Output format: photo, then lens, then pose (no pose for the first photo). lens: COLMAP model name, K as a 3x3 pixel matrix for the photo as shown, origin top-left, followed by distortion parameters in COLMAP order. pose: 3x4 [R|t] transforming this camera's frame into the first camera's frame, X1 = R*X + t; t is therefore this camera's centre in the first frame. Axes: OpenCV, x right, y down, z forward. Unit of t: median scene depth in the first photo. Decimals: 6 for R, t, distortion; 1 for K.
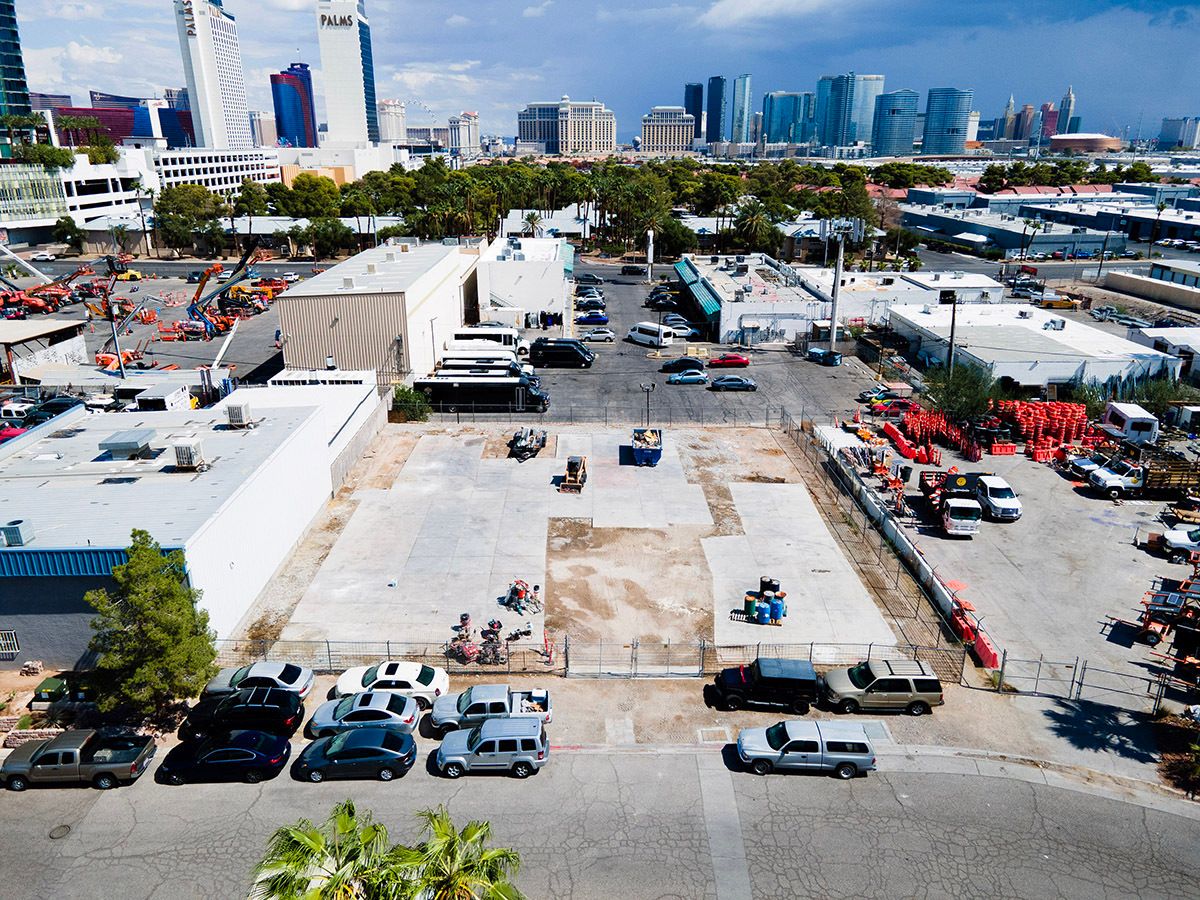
lens RADIAL K [[875.4, 0, 600.0], [0, 875.4, 450.0], [0, 0, 1]] dist [0.027479, 0.035052]
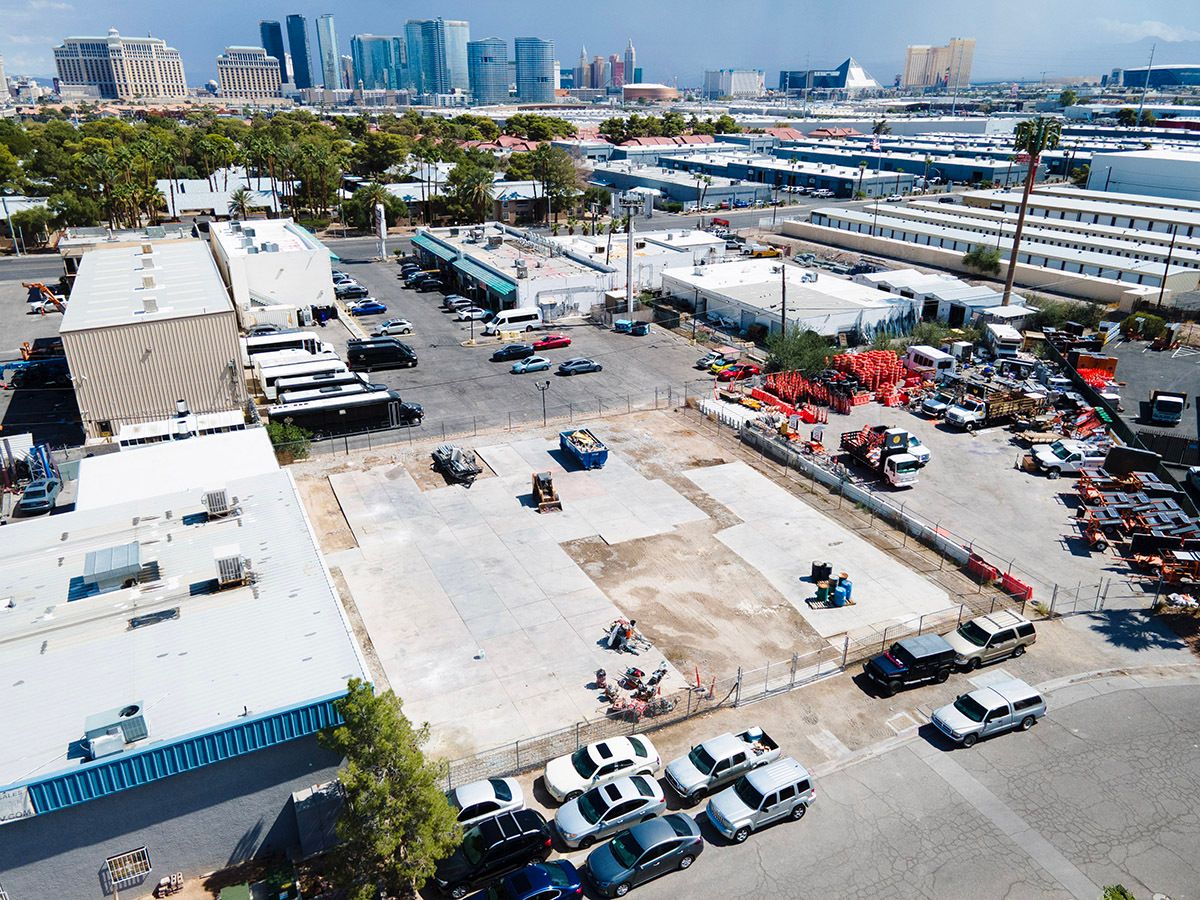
lens RADIAL K [[875.4, 0, 600.0], [0, 875.4, 450.0], [0, 0, 1]] dist [0.027479, 0.035052]
pose [[0.908004, -0.163738, 0.385640, -0.241862], [0.142677, 0.986297, 0.082831, -0.063490], [-0.393918, -0.020189, 0.918924, 0.066108]]
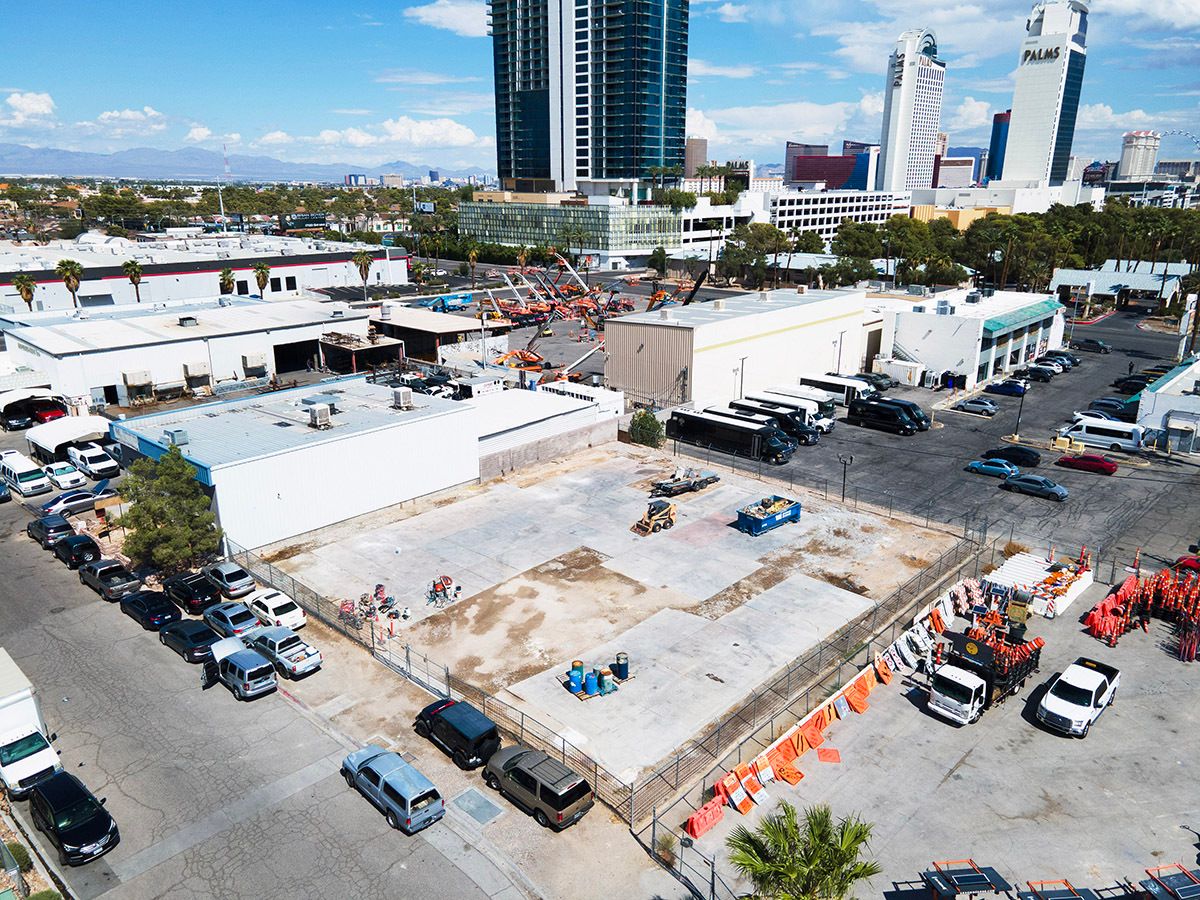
lens RADIAL K [[875.4, 0, 600.0], [0, 875.4, 450.0], [0, 0, 1]] dist [0.027479, 0.035052]
pose [[0.726178, 0.203260, -0.656774, 0.404774], [-0.229321, 0.972200, 0.047325, -0.057680], [0.648134, 0.116245, 0.752601, 0.138875]]
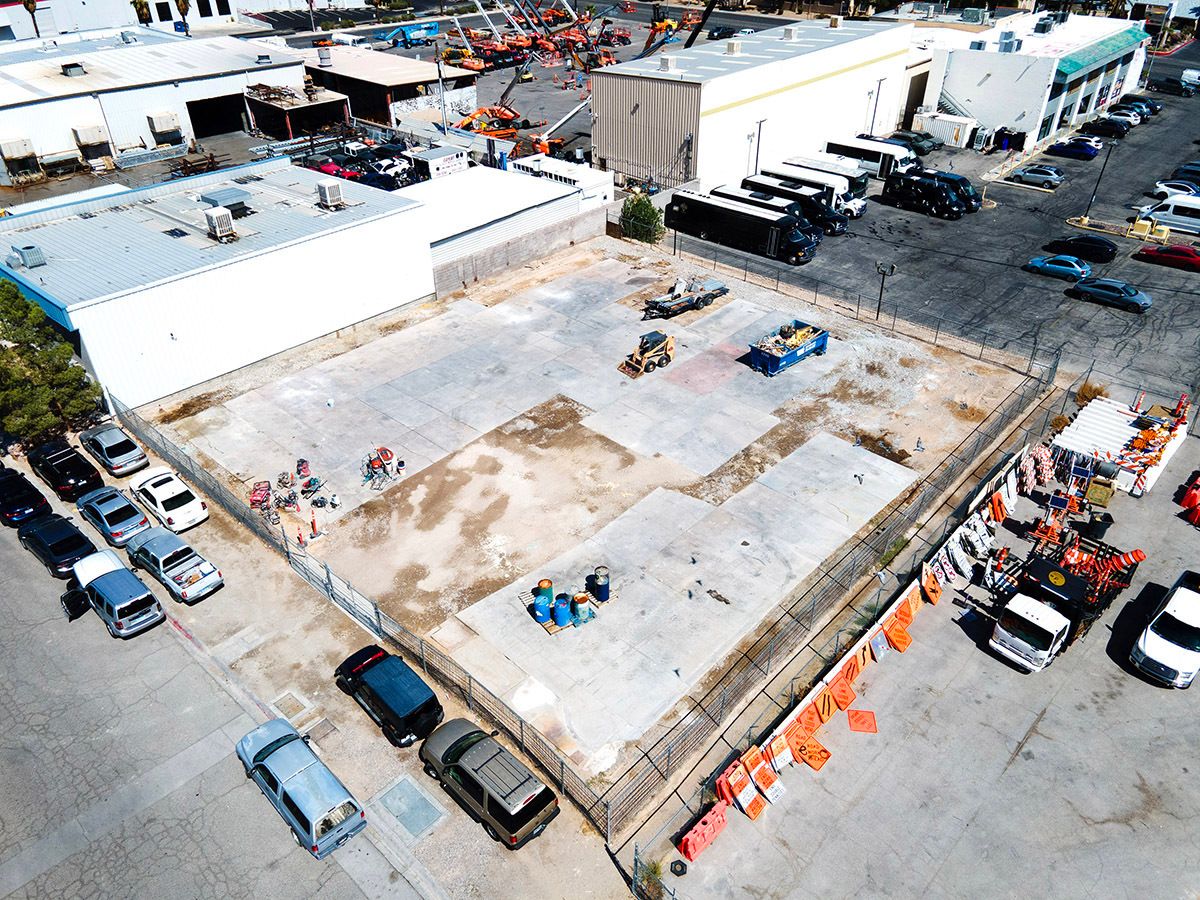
lens RADIAL K [[875.4, 0, 600.0], [0, 875.4, 450.0], [0, 0, 1]] dist [0.027479, 0.035052]
pose [[0.729208, 0.375292, -0.572199, 0.312282], [-0.222930, 0.920861, 0.319869, -0.100143], [0.646960, -0.105691, 0.755163, 0.246234]]
